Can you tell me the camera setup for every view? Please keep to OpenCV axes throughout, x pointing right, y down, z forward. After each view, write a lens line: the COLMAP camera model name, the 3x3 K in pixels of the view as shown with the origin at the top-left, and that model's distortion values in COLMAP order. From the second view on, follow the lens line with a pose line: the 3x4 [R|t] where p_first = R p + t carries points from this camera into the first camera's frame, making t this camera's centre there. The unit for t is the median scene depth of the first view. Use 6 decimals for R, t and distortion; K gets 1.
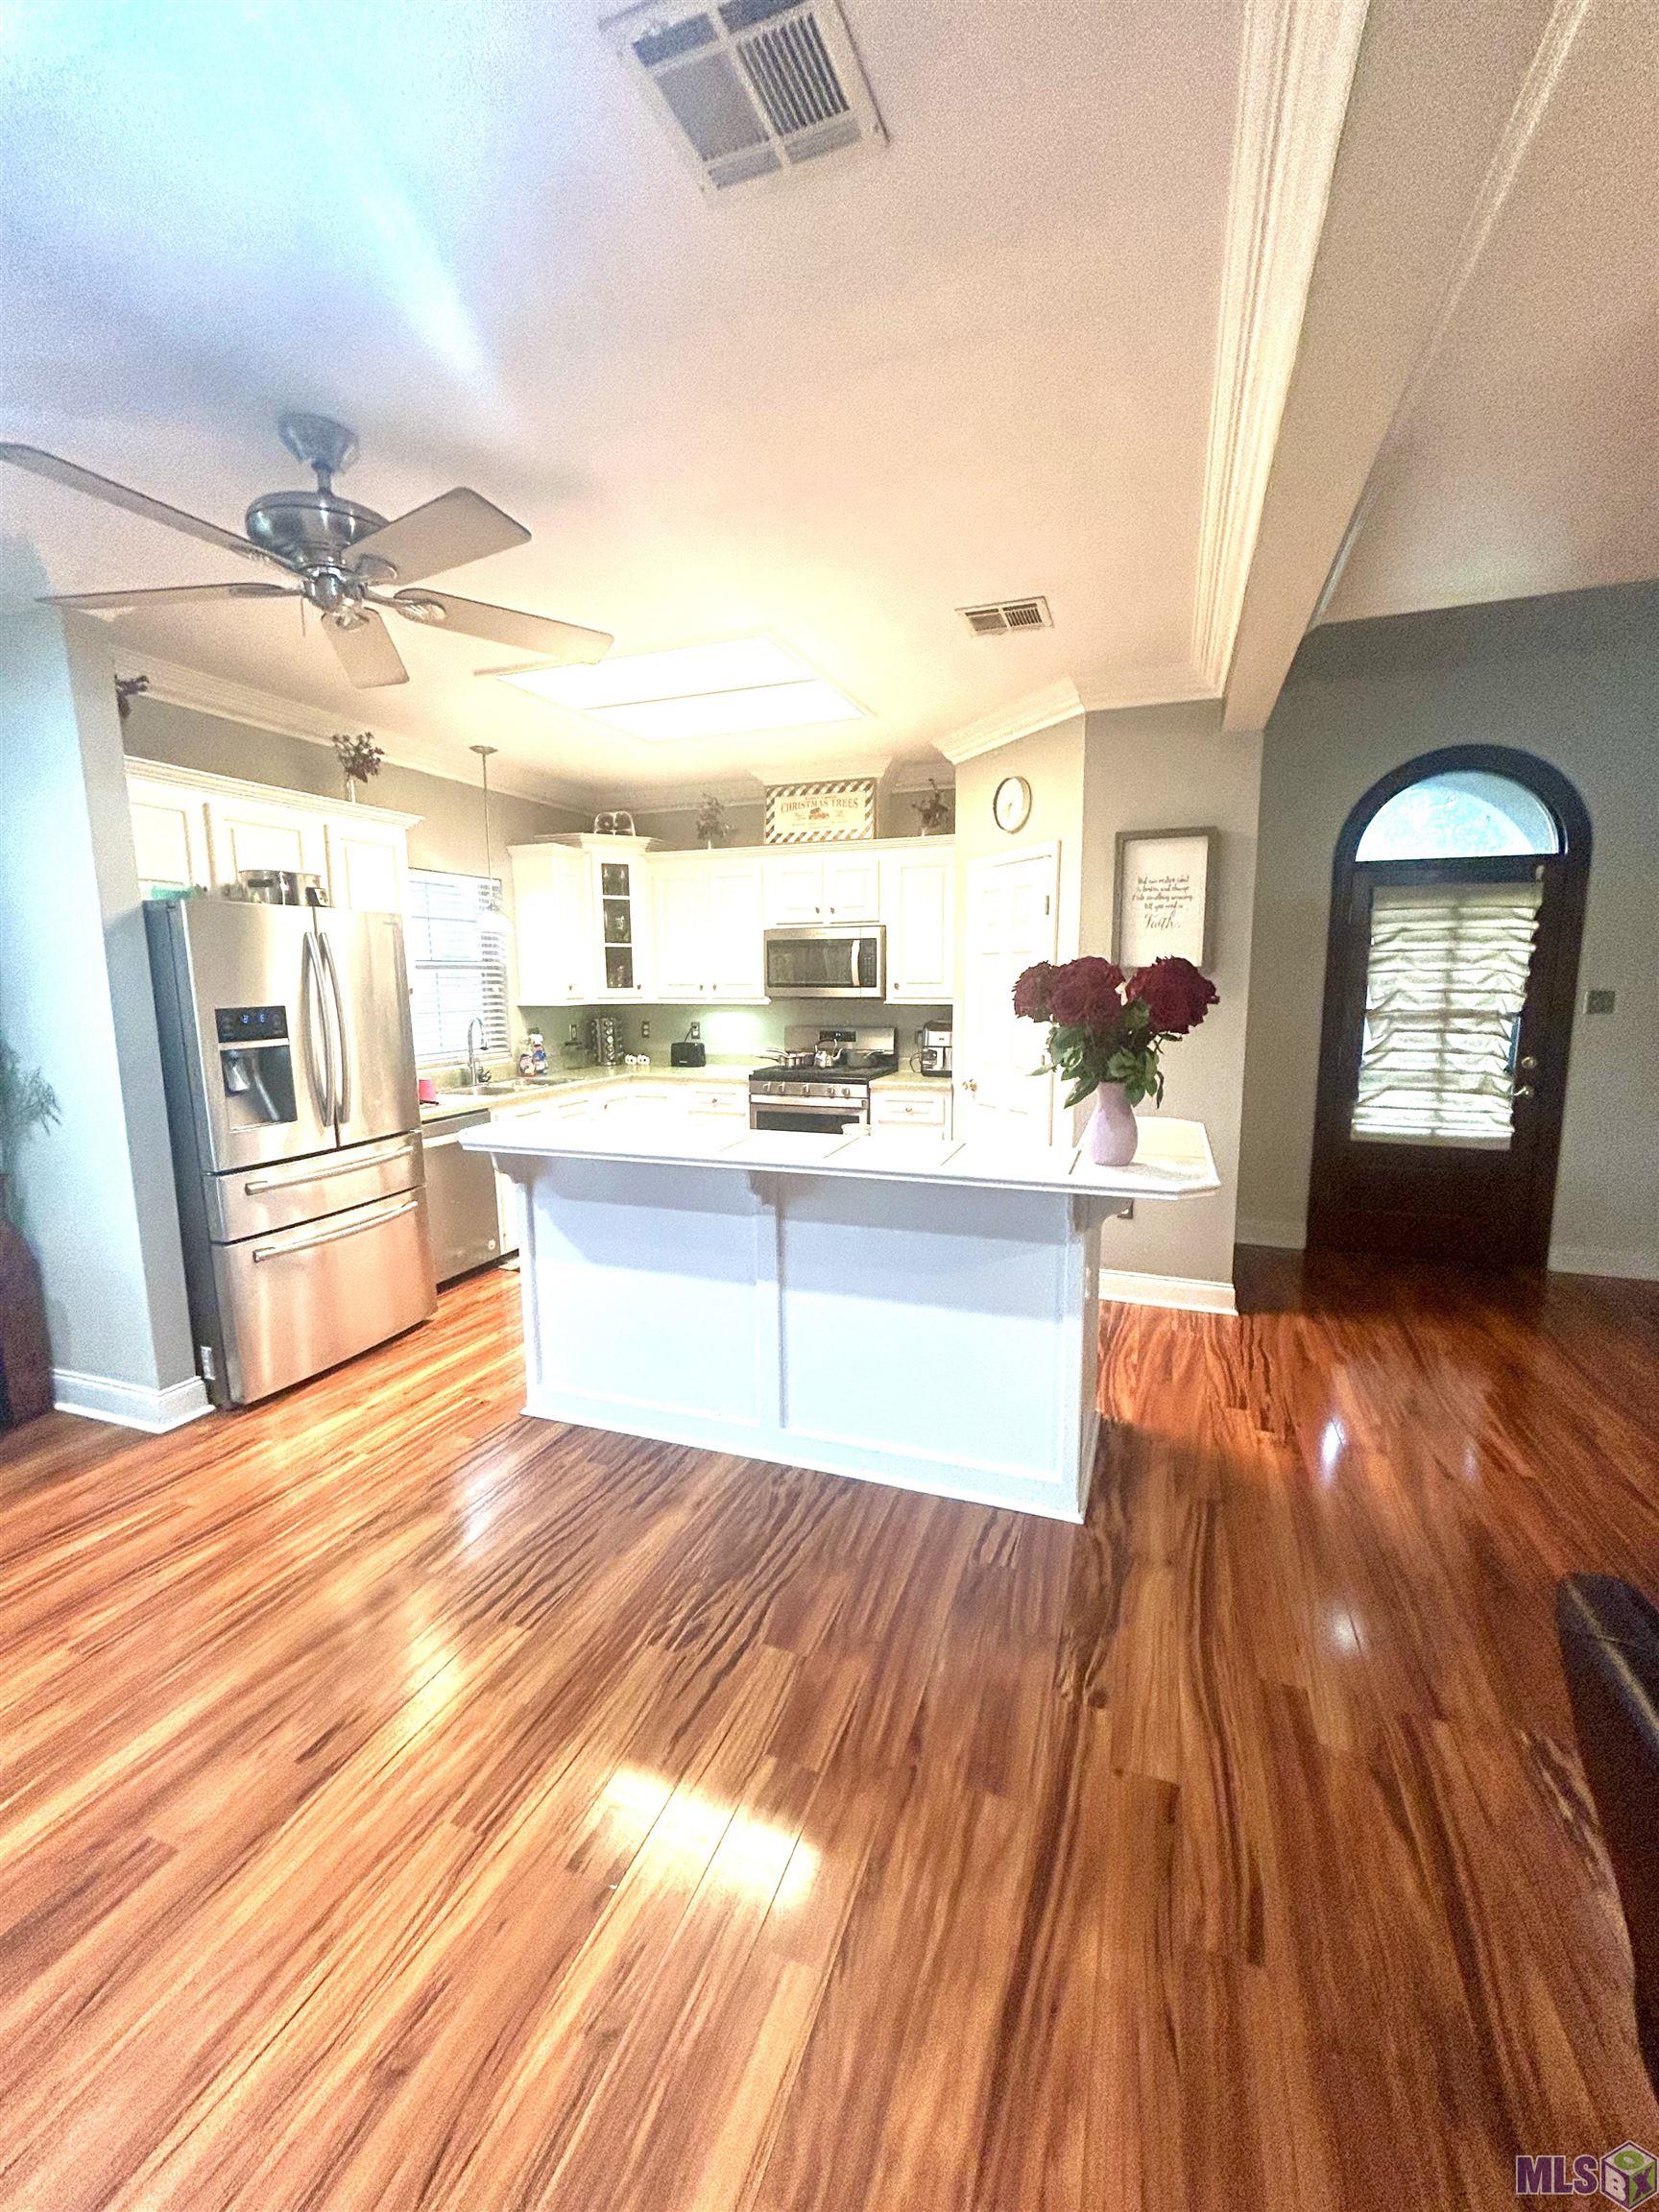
lens RADIAL K [[897.5, 0, 826.8], [0, 897.5, 1102.9], [0, 0, 1]] dist [-0.001179, 0.002919]
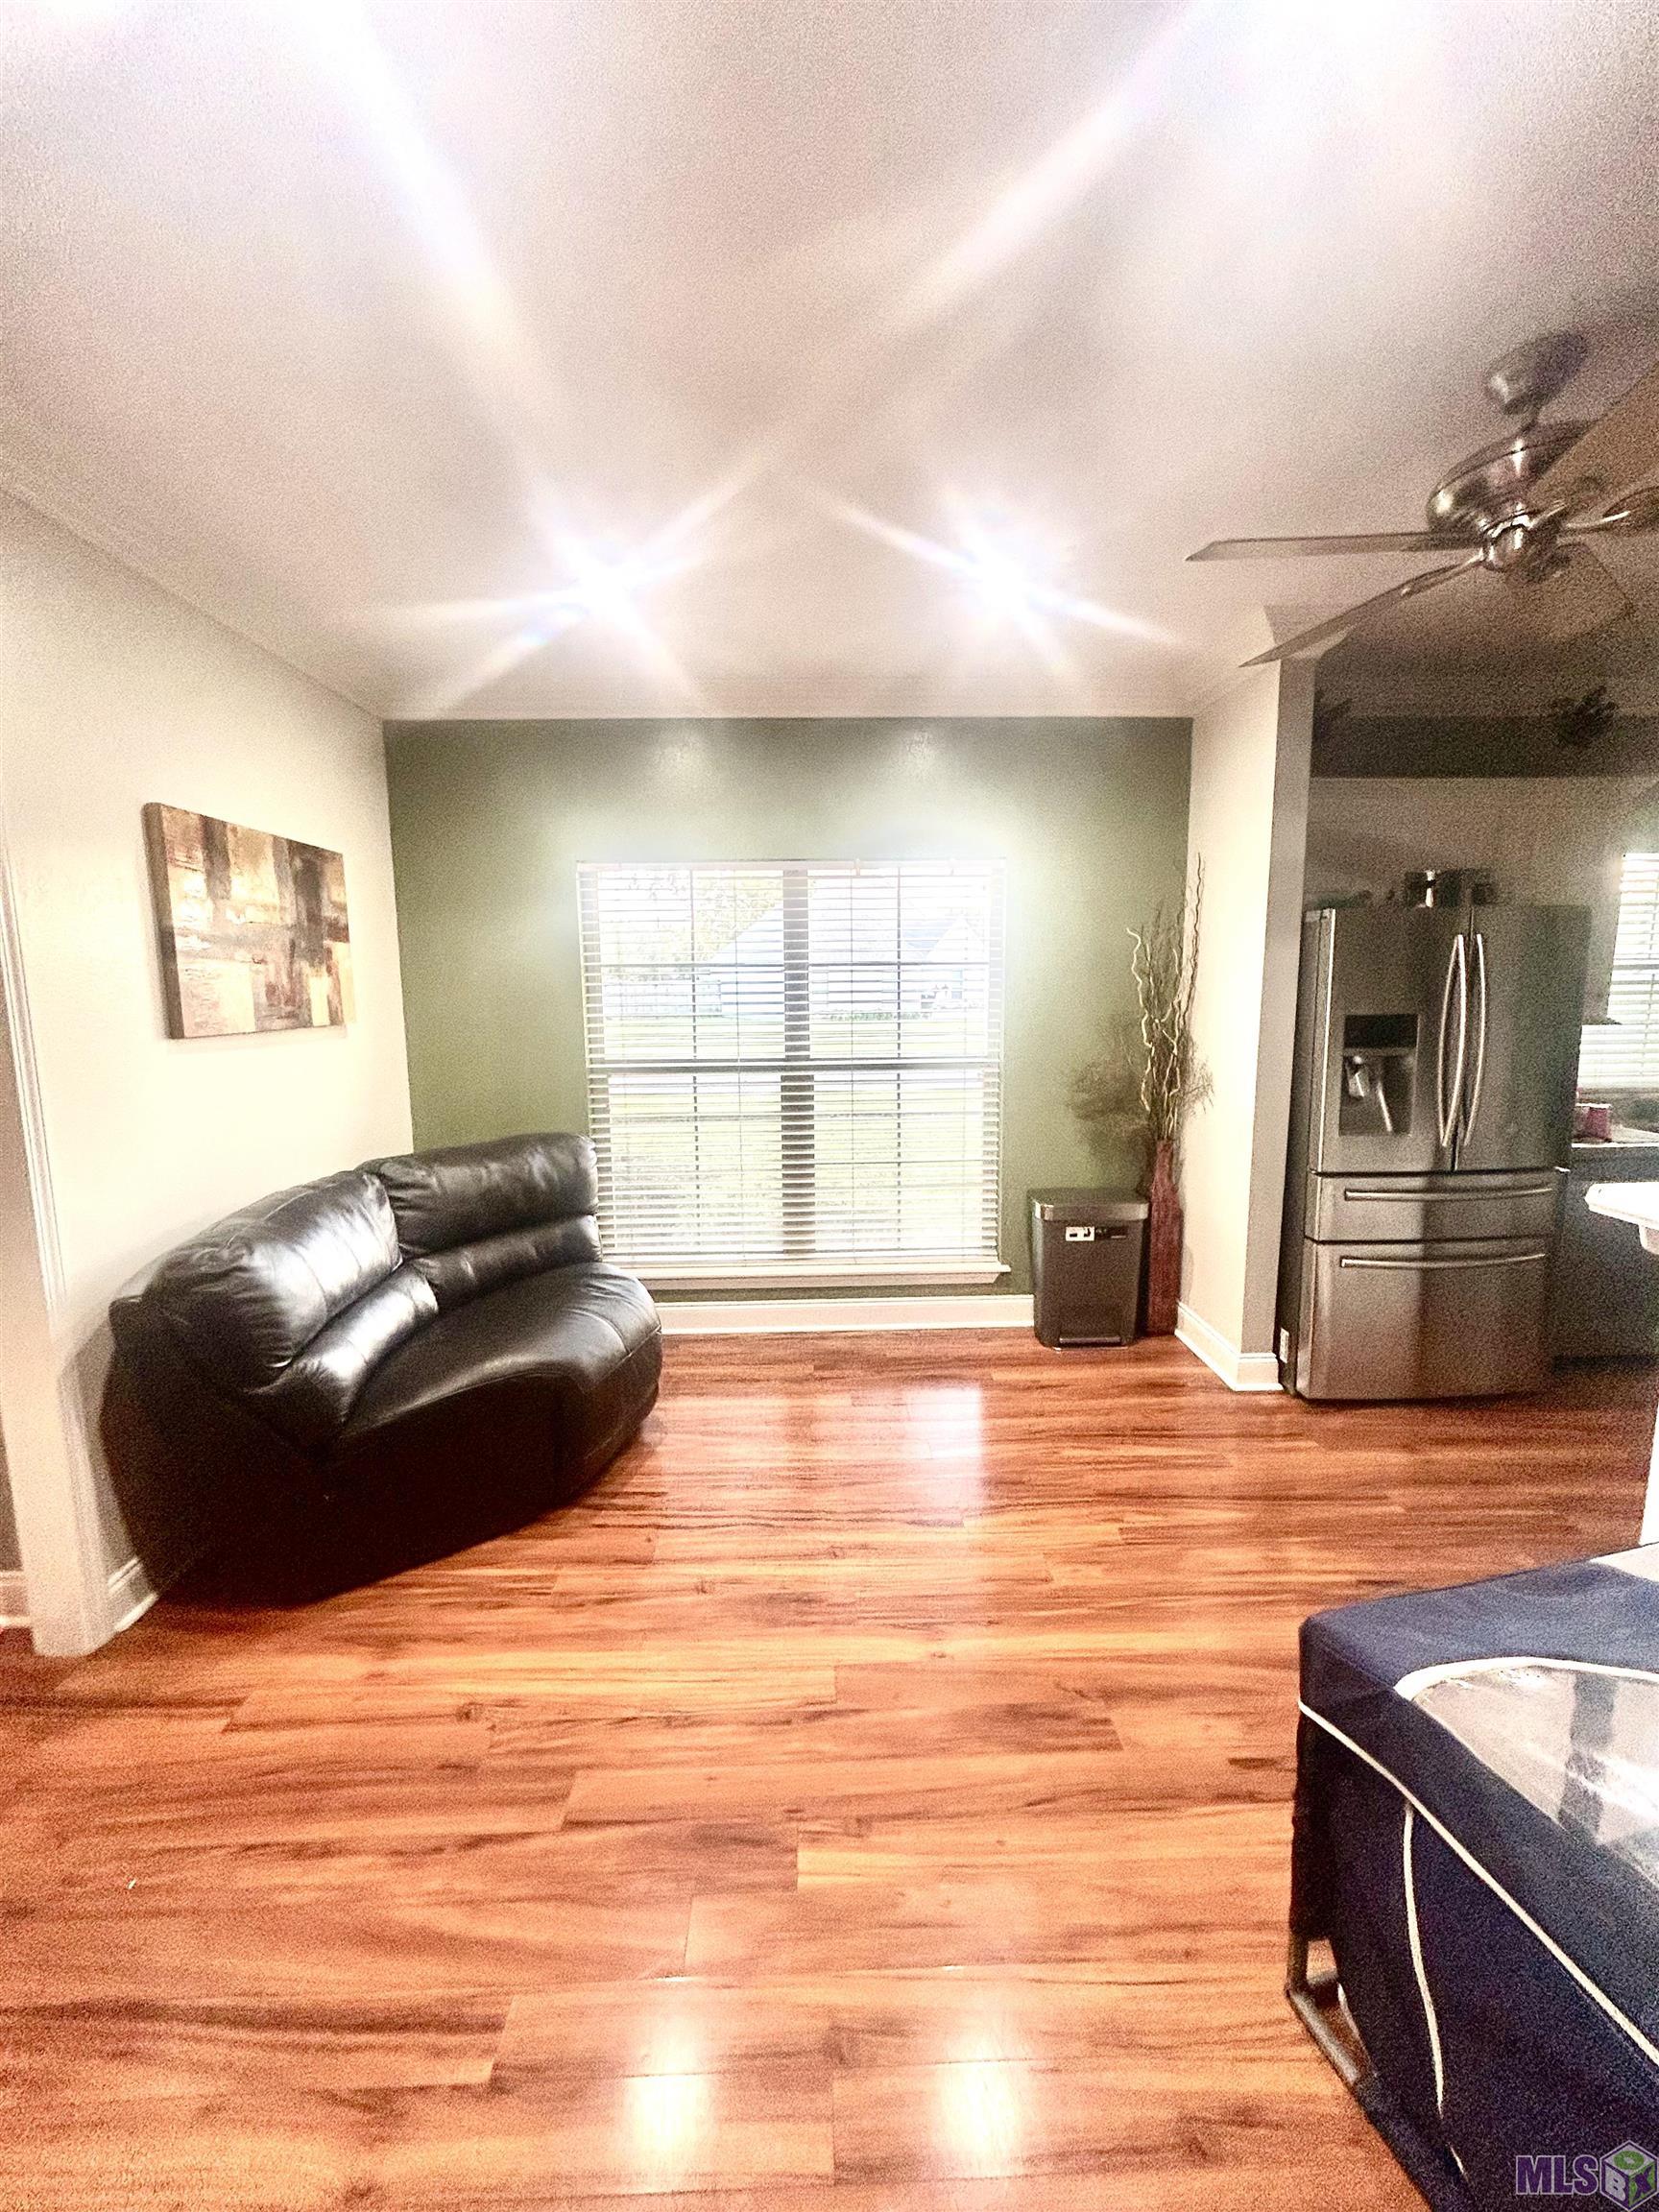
lens RADIAL K [[897.5, 0, 826.8], [0, 897.5, 1102.9], [0, 0, 1]] dist [-0.001179, 0.002919]
pose [[0.383455, 0.130919, -0.914233, 0.021825], [-0.125518, 0.988105, 0.088851, -0.012173], [0.914991, 0.080682, 0.395326, 0.035575]]
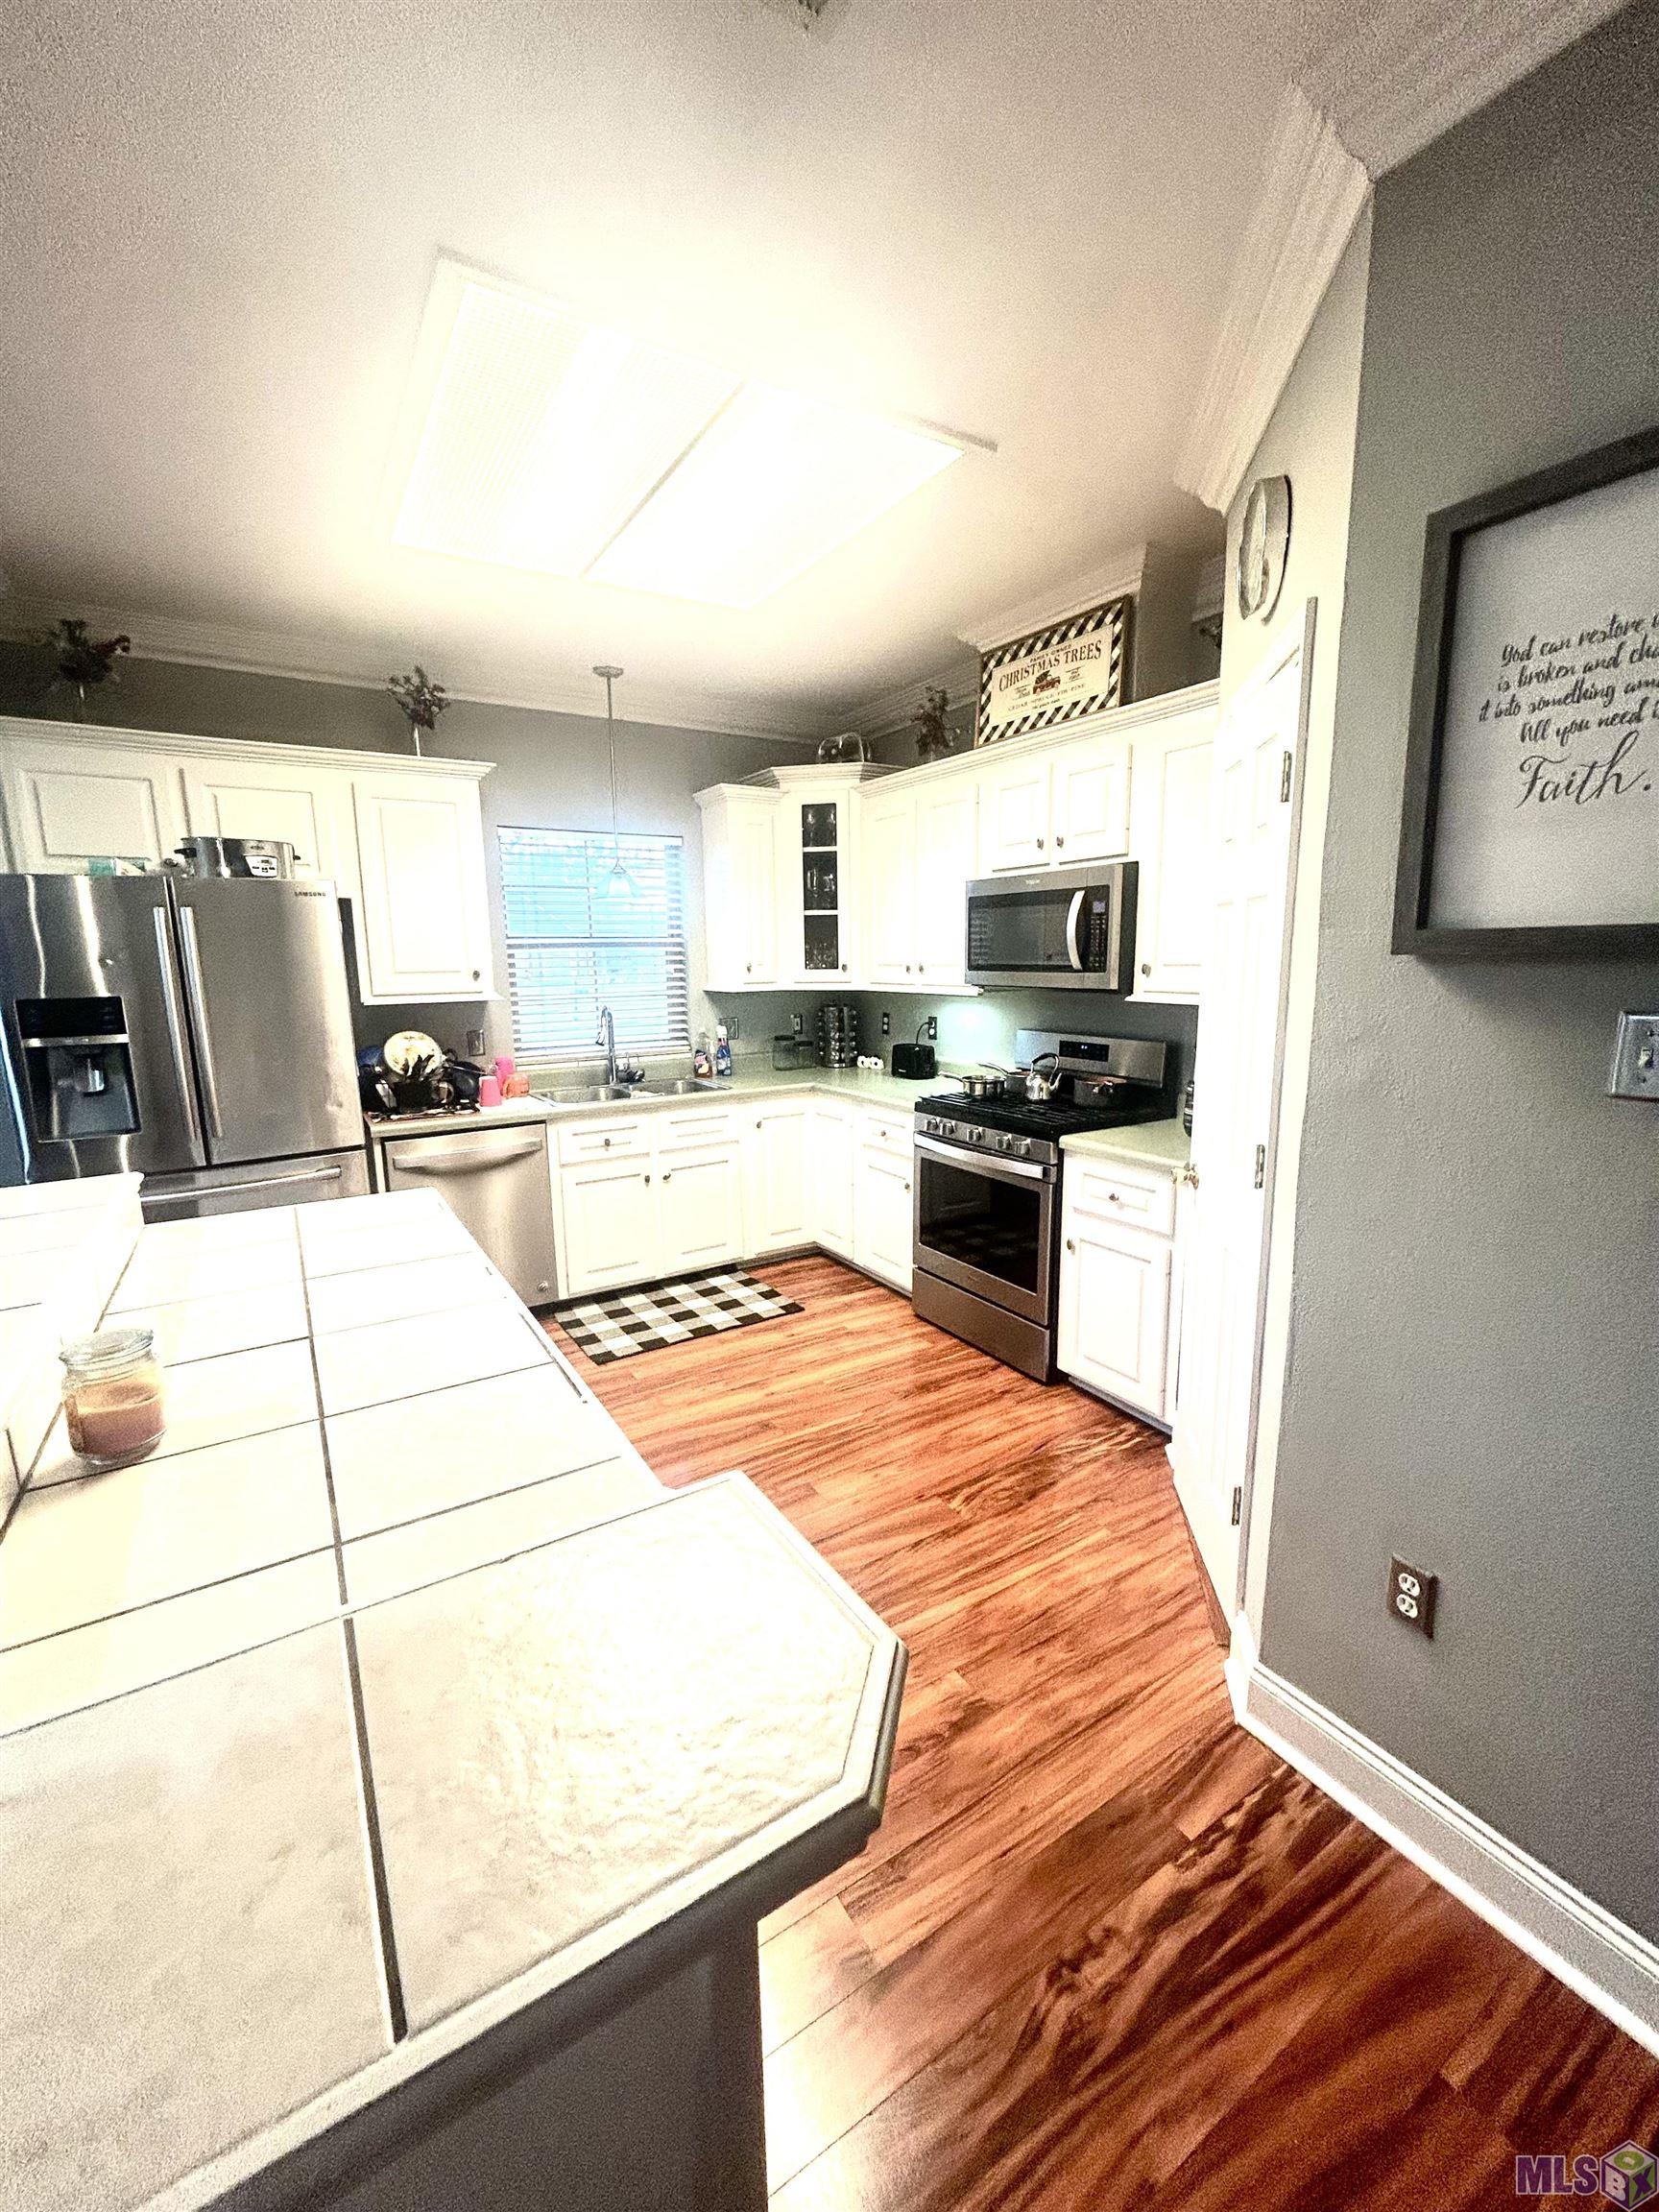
lens RADIAL K [[897.5, 0, 826.8], [0, 897.5, 1102.9], [0, 0, 1]] dist [-0.001179, 0.002919]
pose [[0.796687, 0.094428, -0.596969, 0.264939], [-0.075882, 0.995532, 0.056203, -0.065126], [0.599609, 0.000524, 0.800293, 0.440051]]
